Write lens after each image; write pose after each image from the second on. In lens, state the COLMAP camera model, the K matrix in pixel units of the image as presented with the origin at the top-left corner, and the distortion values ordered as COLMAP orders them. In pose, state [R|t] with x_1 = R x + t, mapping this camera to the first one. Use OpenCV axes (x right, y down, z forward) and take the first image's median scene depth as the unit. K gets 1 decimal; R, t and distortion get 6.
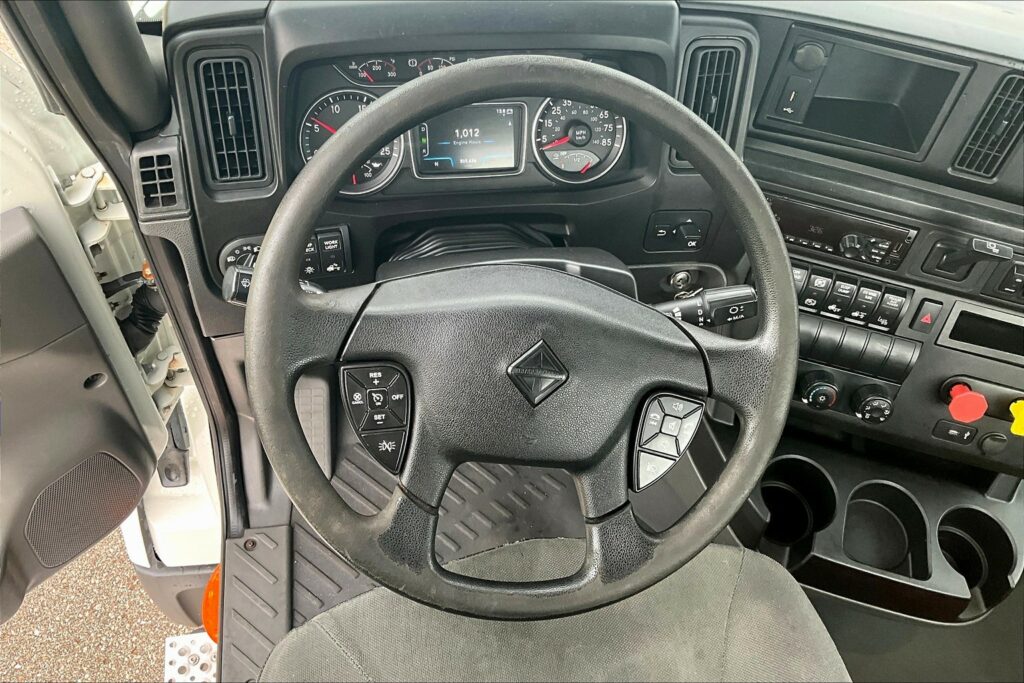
lens RADIAL K [[844.9, 0, 498.7], [0, 844.9, 340.8], [0, 0, 1]] dist [0.056629, -0.114261]
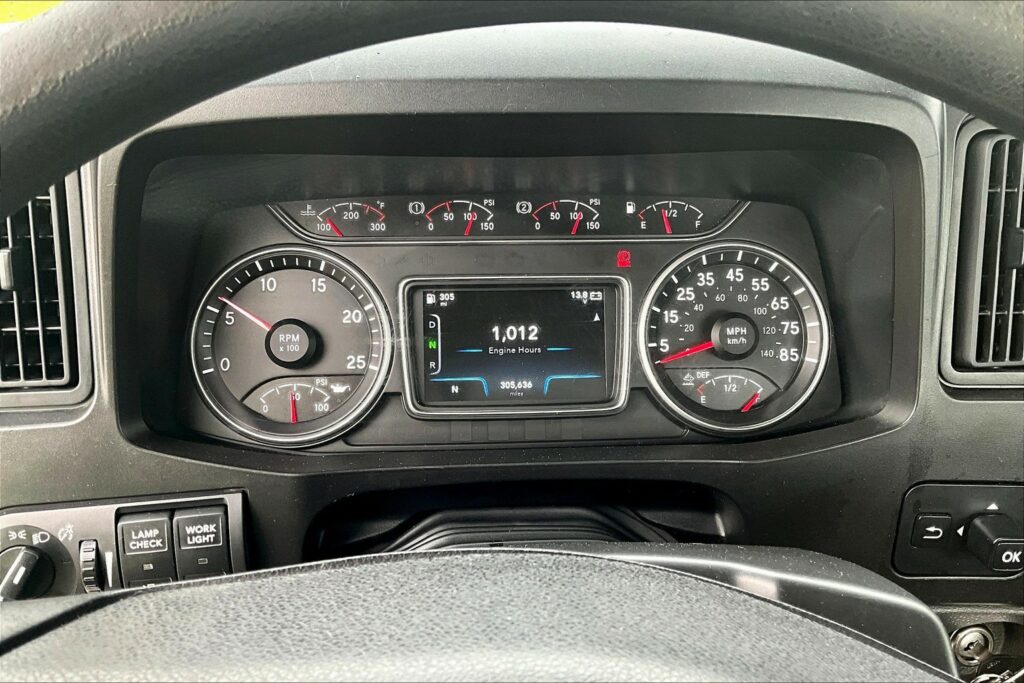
lens RADIAL K [[844.9, 0, 507.4], [0, 844.9, 342.1], [0, 0, 1]] dist [0.056629, -0.114261]
pose [[0.990504, -0.014048, -0.136762, 0.029927], [-0.042460, 0.914875, -0.401497, -0.028328], [0.130760, 0.403492, 0.905592, 0.523272]]
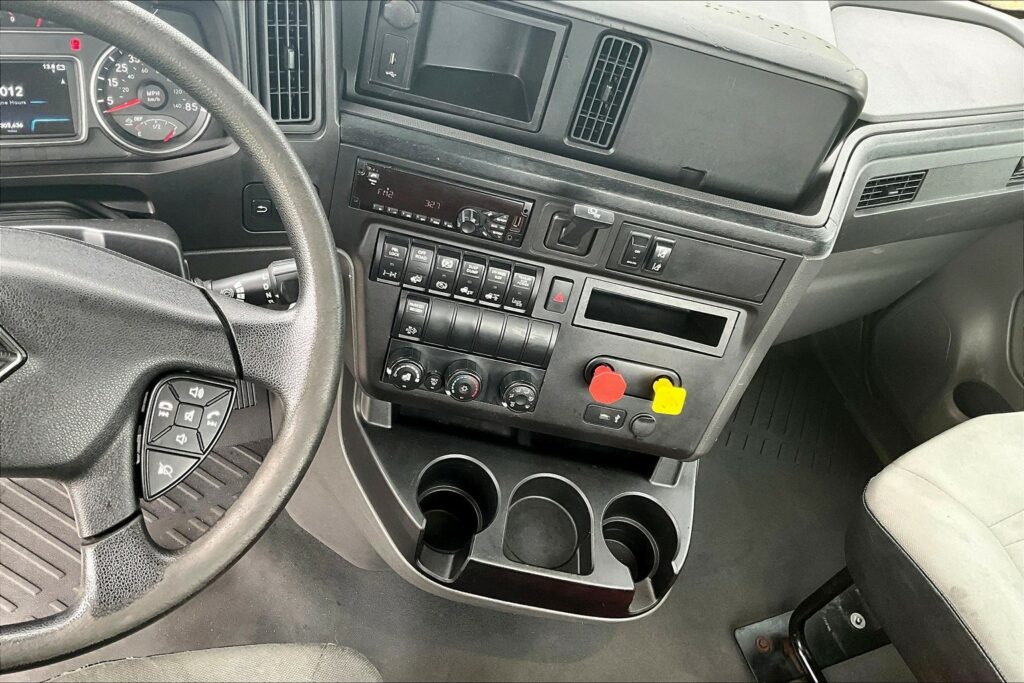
lens RADIAL K [[844.9, 0, 512.0], [0, 844.9, 342.0], [0, 0, 1]] dist [0.056629, -0.114261]
pose [[0.972985, -0.047526, 0.225924, 0.244648], [0.057050, 0.997729, -0.035809, 0.057180], [-0.223709, 0.047730, 0.973487, 0.092971]]
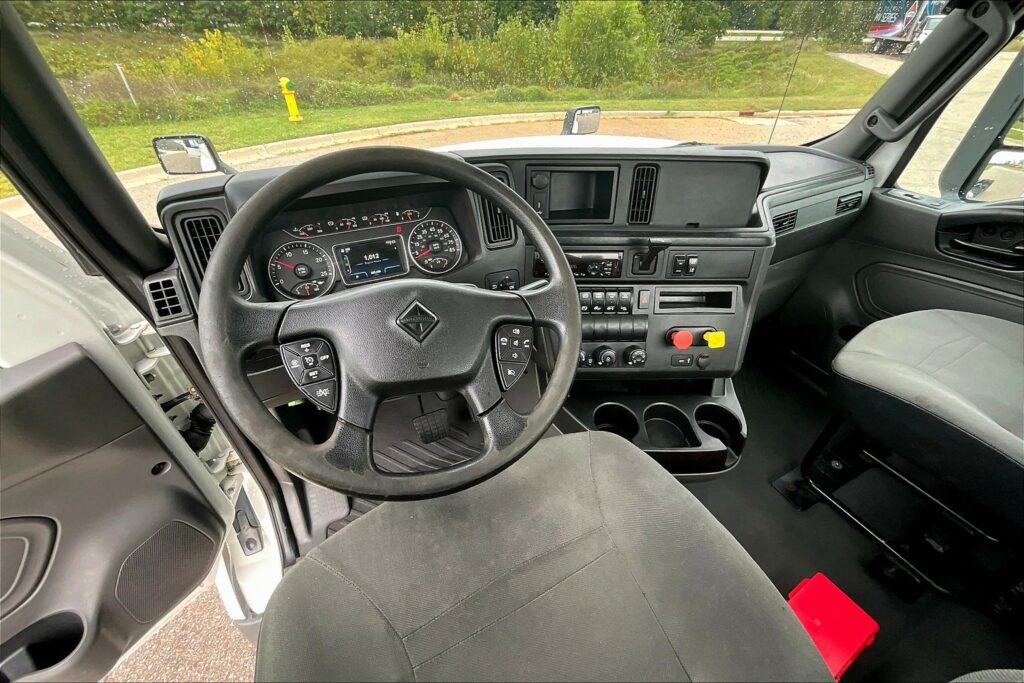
lens RADIAL K [[415.5, 0, 511.0], [0, 415.5, 344.6], [0, 0, 1]] dist [-0.009862, -0.000307]
pose [[0.956089, -0.237792, 0.171317, 0.048324], [0.275546, 0.928468, -0.249040, 0.217587], [-0.099842, 0.285310, 0.953221, 0.201414]]
